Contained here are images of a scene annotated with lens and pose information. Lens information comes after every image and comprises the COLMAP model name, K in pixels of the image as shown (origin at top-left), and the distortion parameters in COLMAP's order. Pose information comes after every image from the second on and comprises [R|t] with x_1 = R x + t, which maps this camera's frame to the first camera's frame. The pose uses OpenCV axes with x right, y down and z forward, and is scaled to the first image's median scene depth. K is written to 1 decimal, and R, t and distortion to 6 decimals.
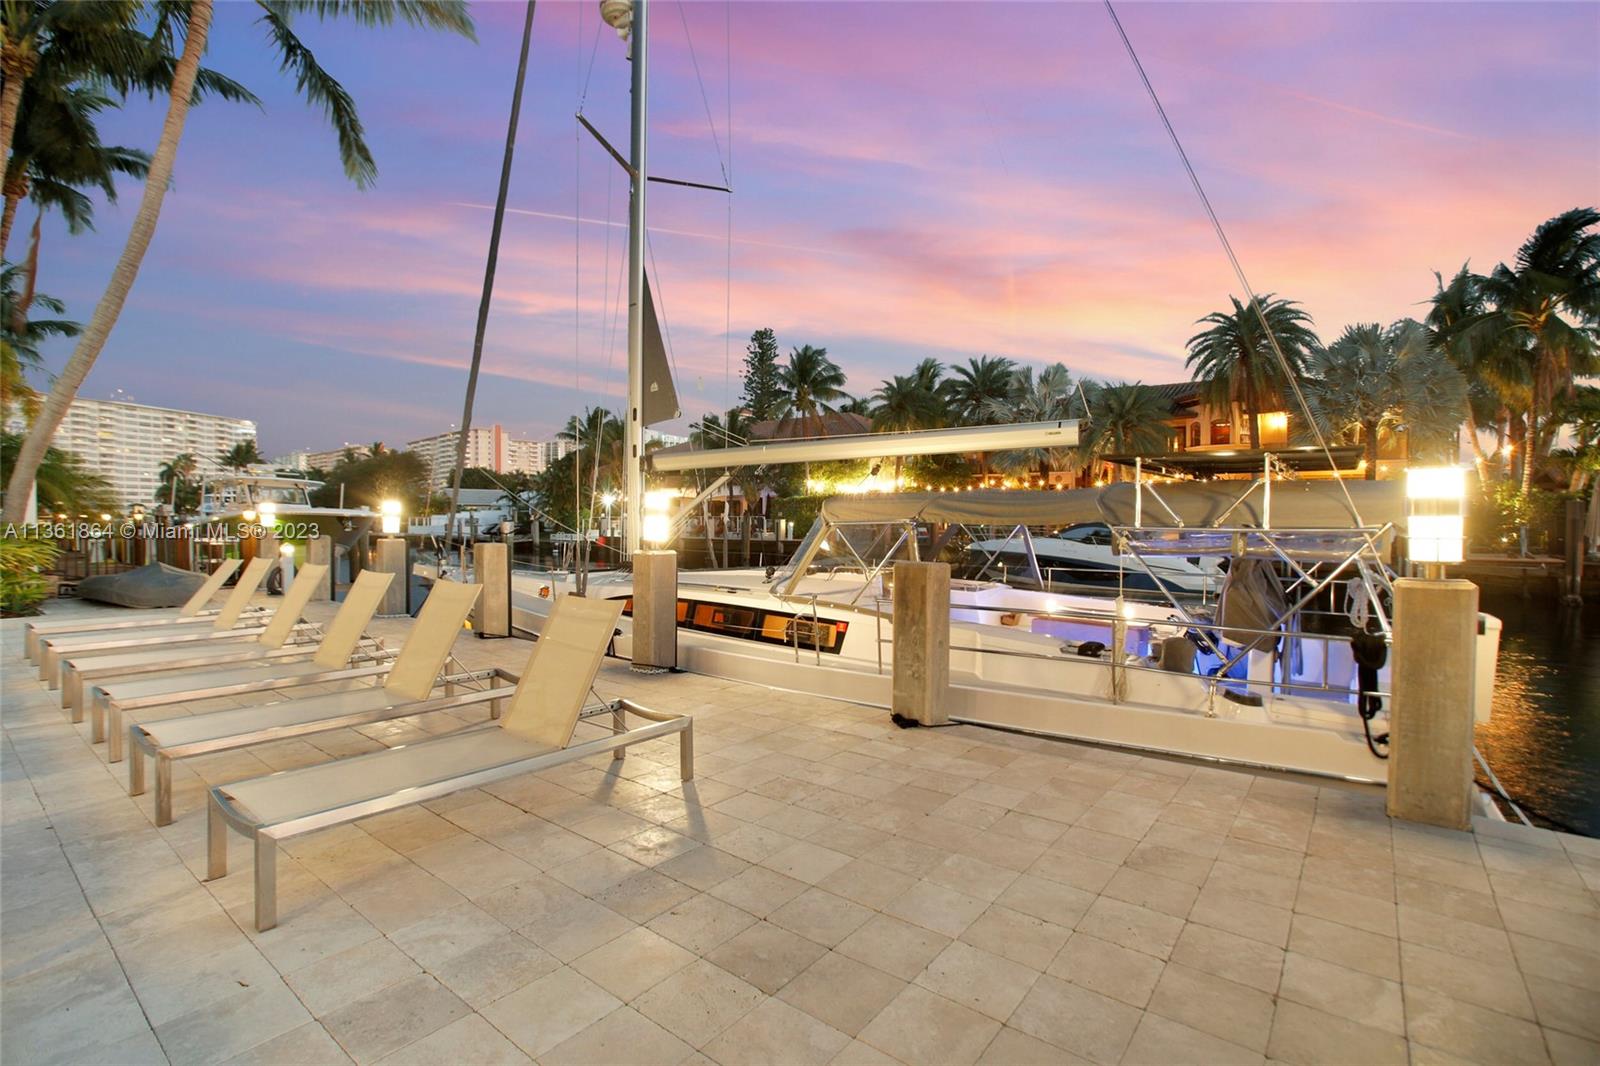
lens RADIAL K [[751.9, 0, 816.2], [0, 751.9, 524.7], [0, 0, 1]] dist [0.001184, -0.009777]
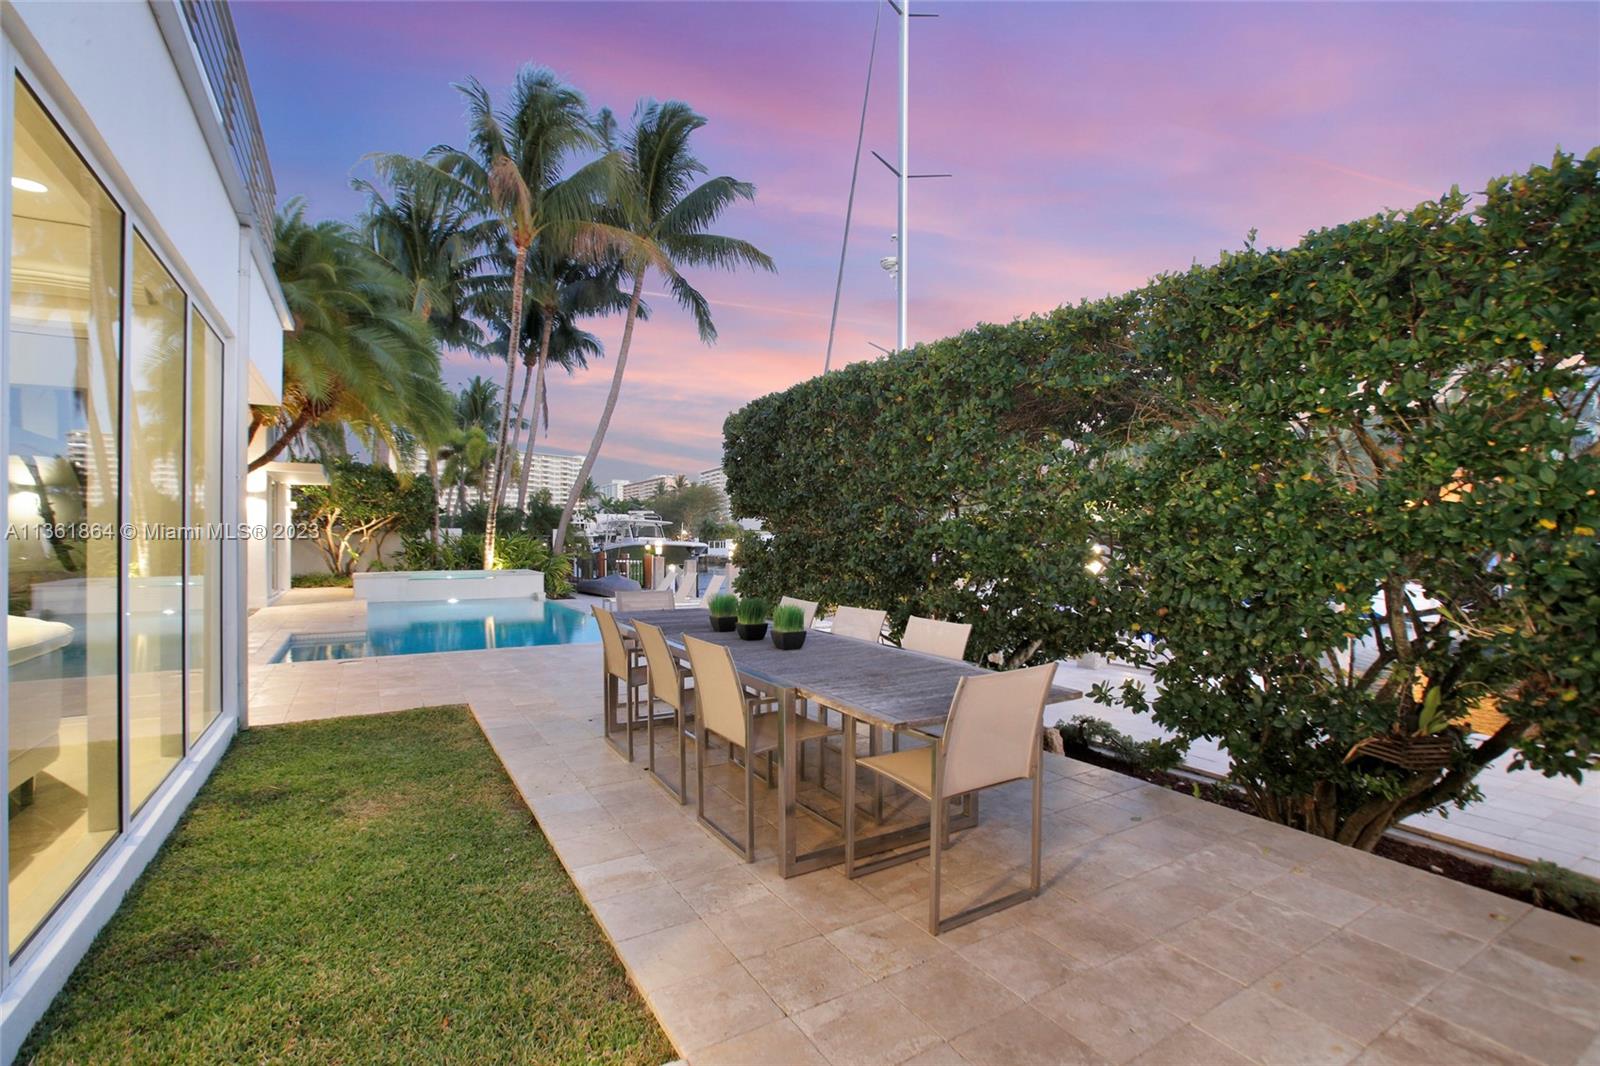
lens RADIAL K [[743.8, 0, 790.1], [0, 743.8, 530.5], [0, 0, 1]] dist [-0.047909, 0.011268]
pose [[0.928444, -0.002366, -0.371465, 0.097788], [-0.005534, 0.999781, -0.020200, -0.007986], [0.371431, 0.020811, 0.928227, -0.234179]]
